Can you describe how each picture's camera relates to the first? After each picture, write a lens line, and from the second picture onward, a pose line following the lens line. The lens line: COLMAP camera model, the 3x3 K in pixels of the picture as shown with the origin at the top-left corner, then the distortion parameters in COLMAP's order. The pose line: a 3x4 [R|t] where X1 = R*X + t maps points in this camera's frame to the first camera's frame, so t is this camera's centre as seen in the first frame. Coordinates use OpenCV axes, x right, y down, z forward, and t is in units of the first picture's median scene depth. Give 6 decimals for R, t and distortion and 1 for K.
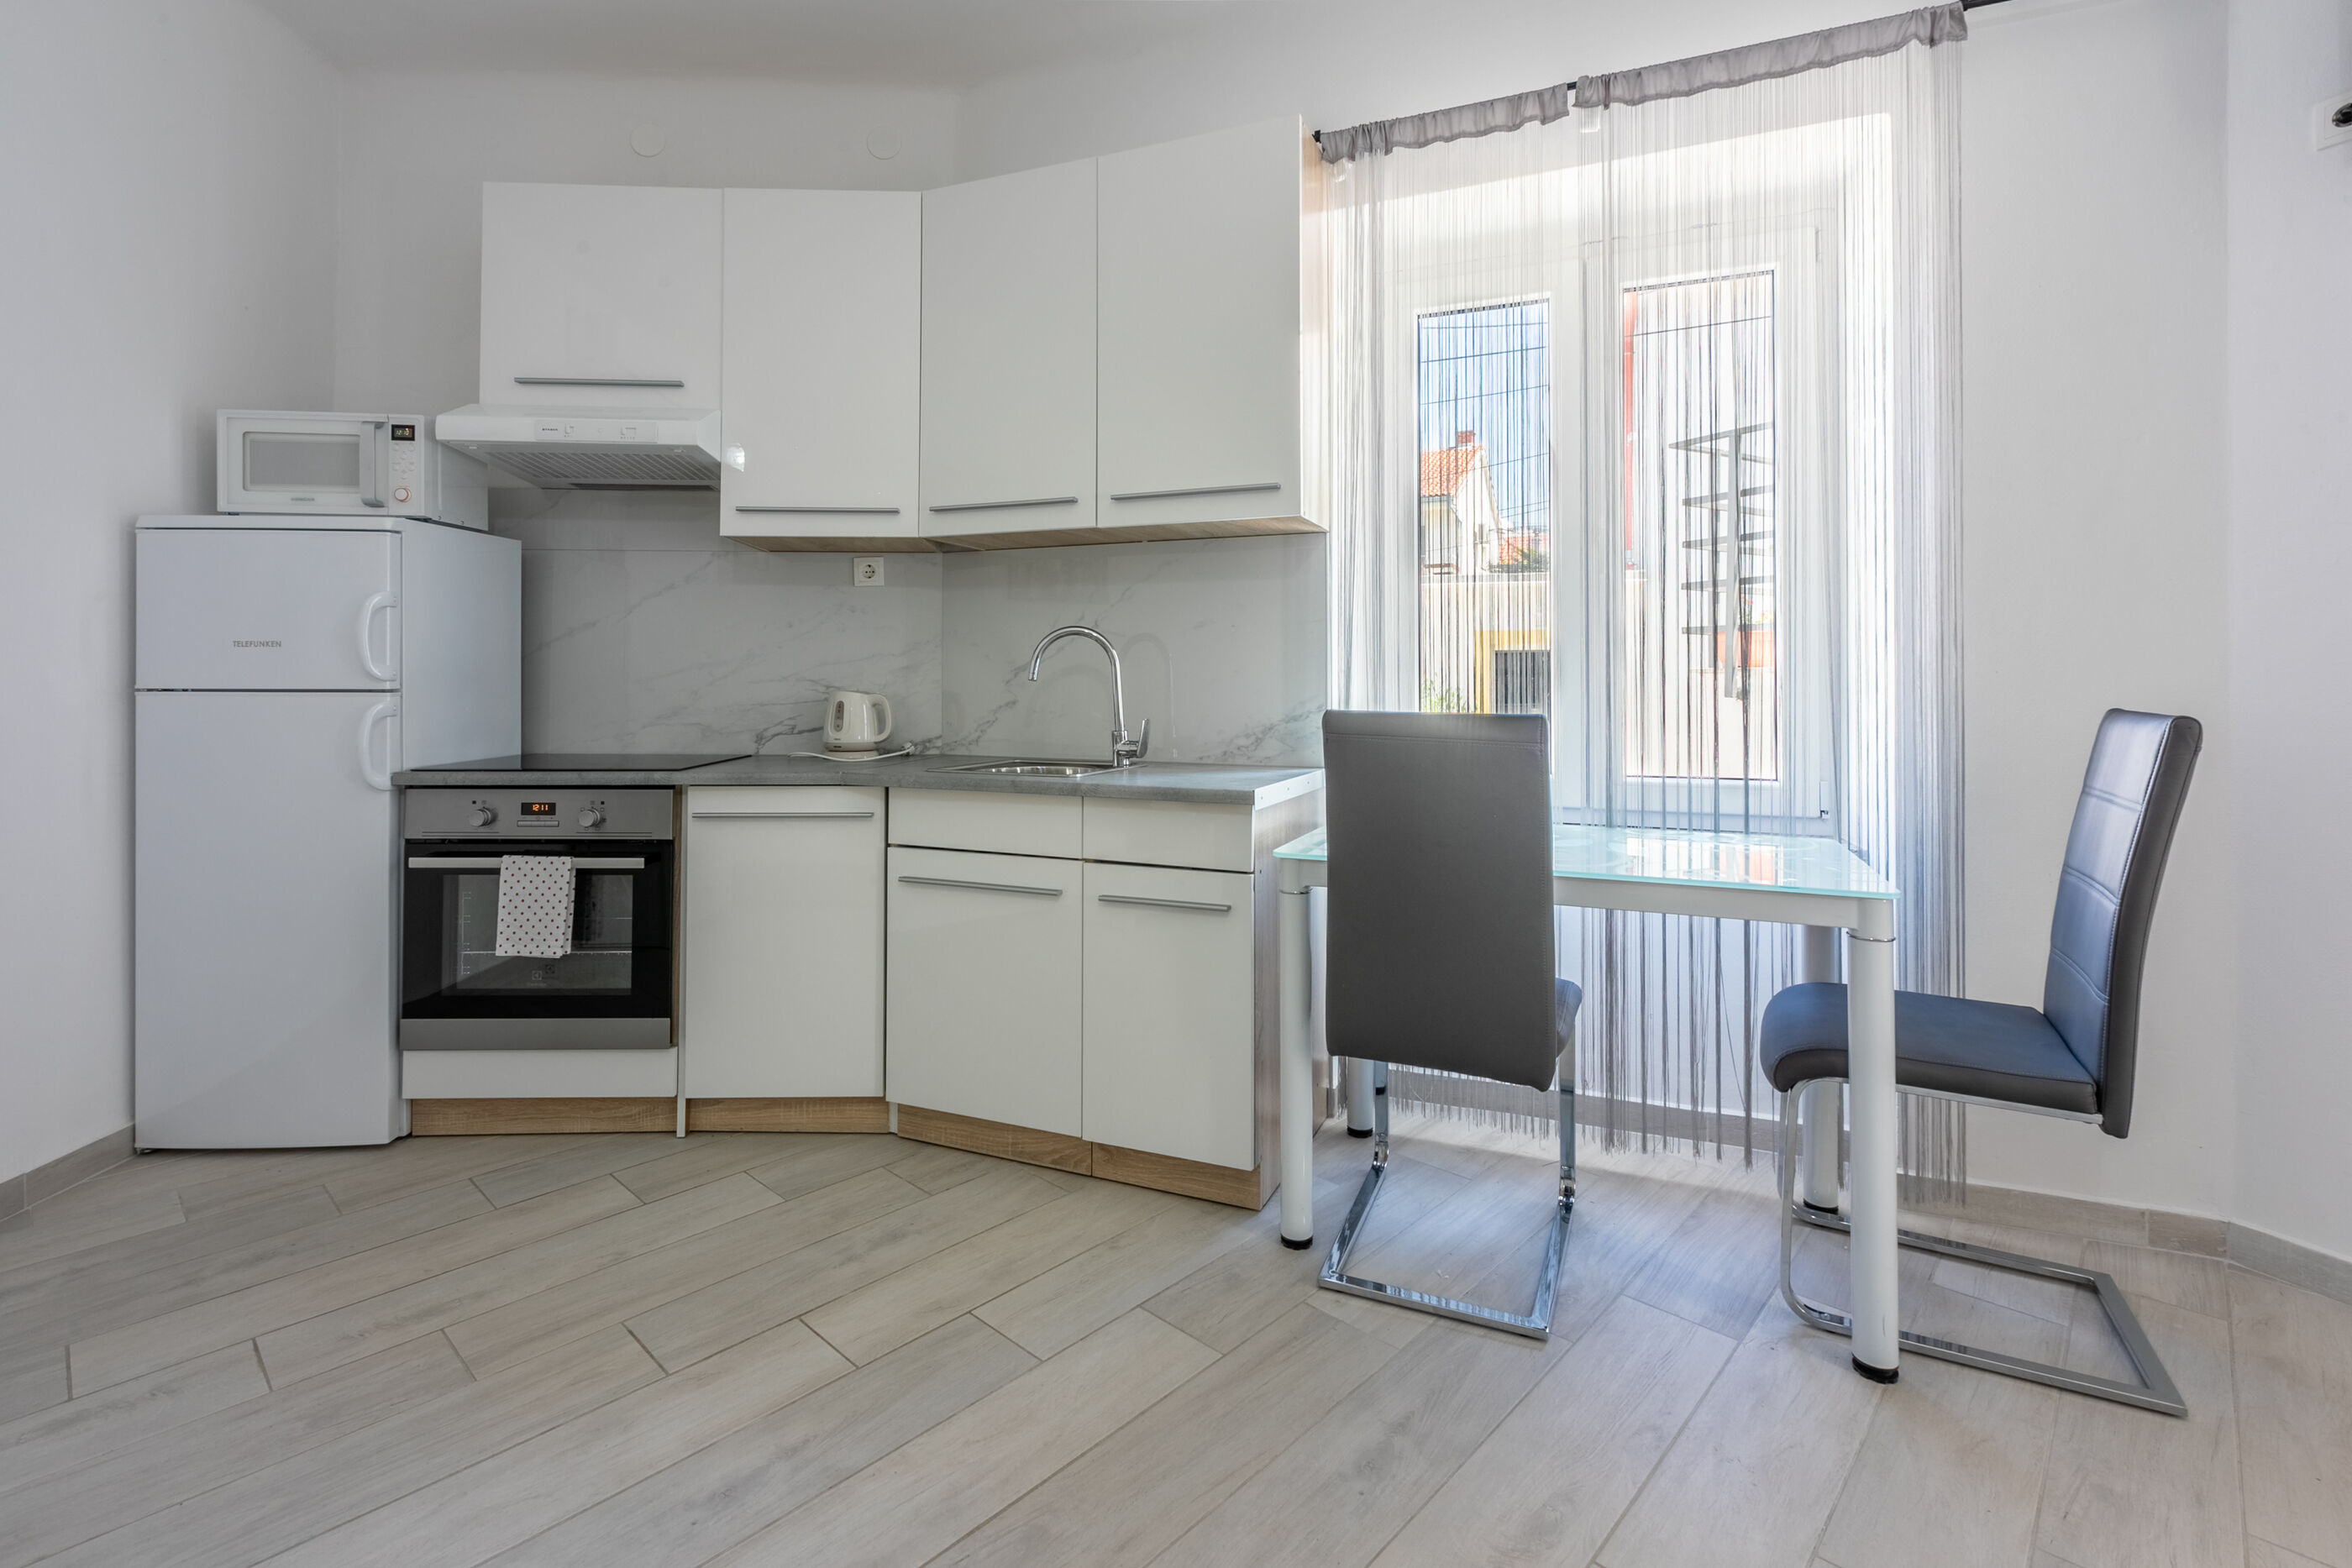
lens RADIAL K [[1073.1, 0, 1167.8], [0, 1073.1, 662.1], [0, 0, 1]] dist [0.007546, -0.001367]
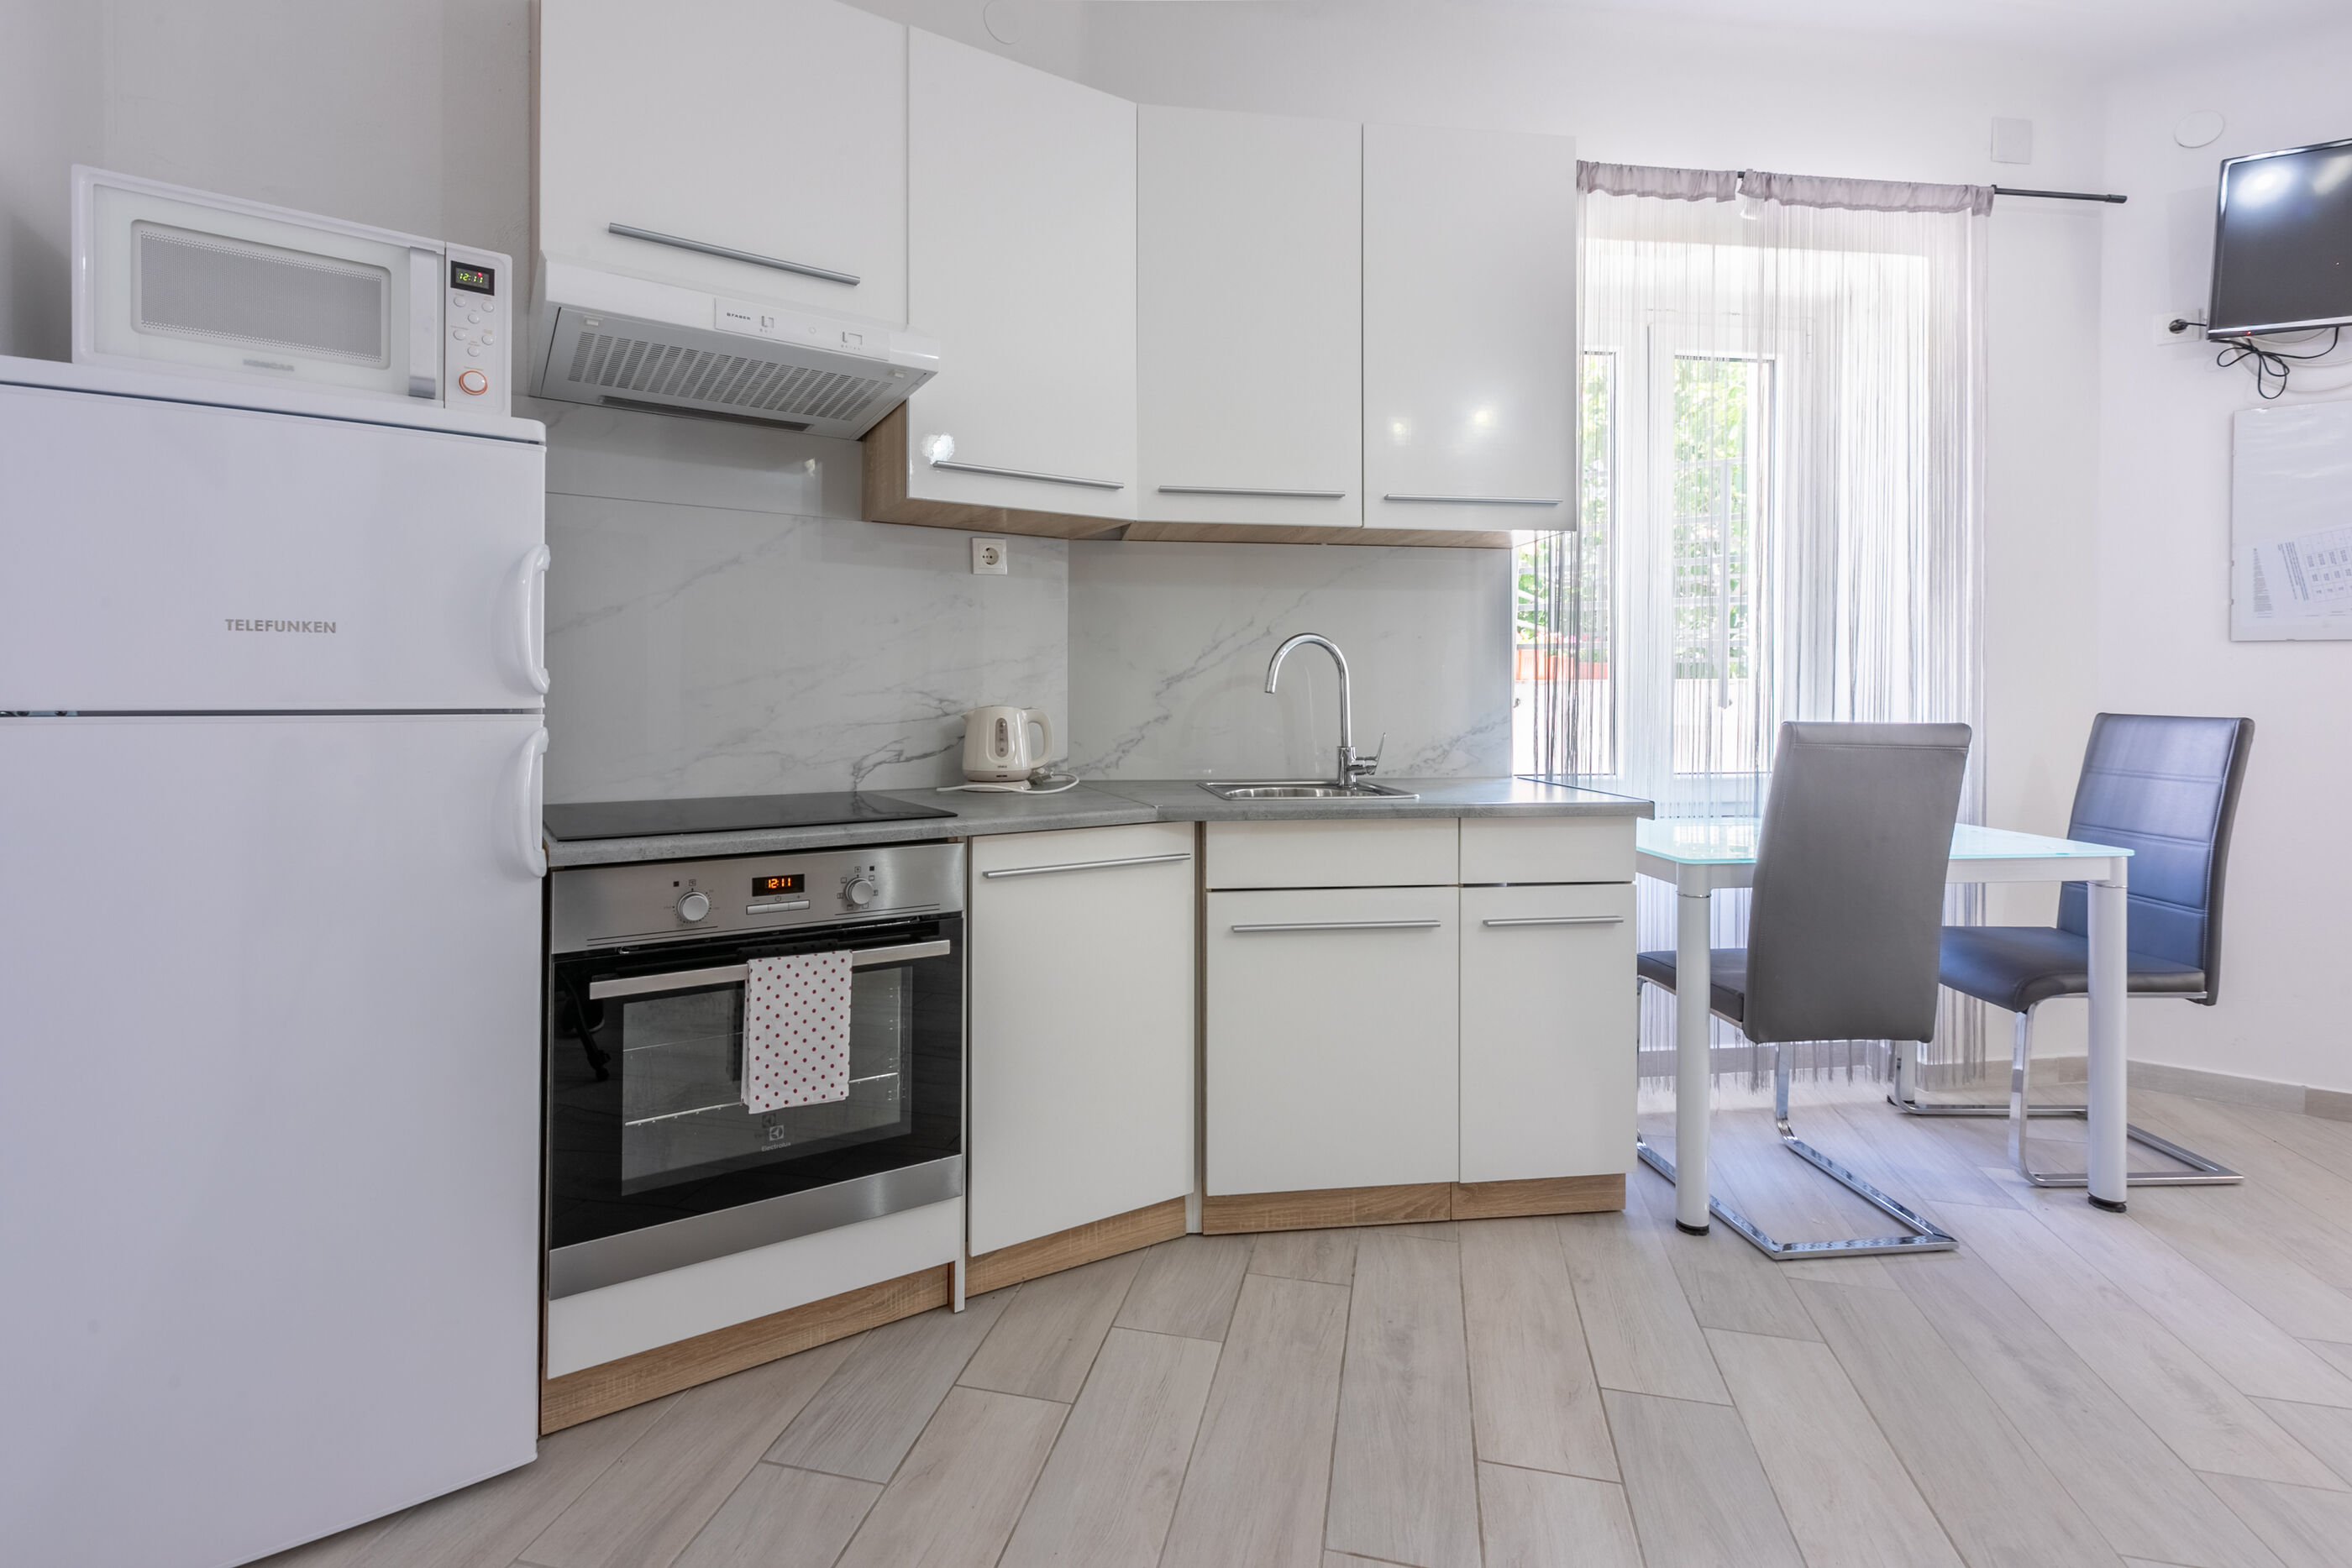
lens RADIAL K [[1073.1, 0, 1167.8], [0, 1073.1, 687.1], [0, 0, 1]] dist [0.007546, -0.001367]
pose [[0.862903, 0.001776, 0.505366, -0.715422], [-0.009683, 0.999868, 0.013021, 0.002005], [-0.505277, -0.016129, 0.862807, 0.302419]]
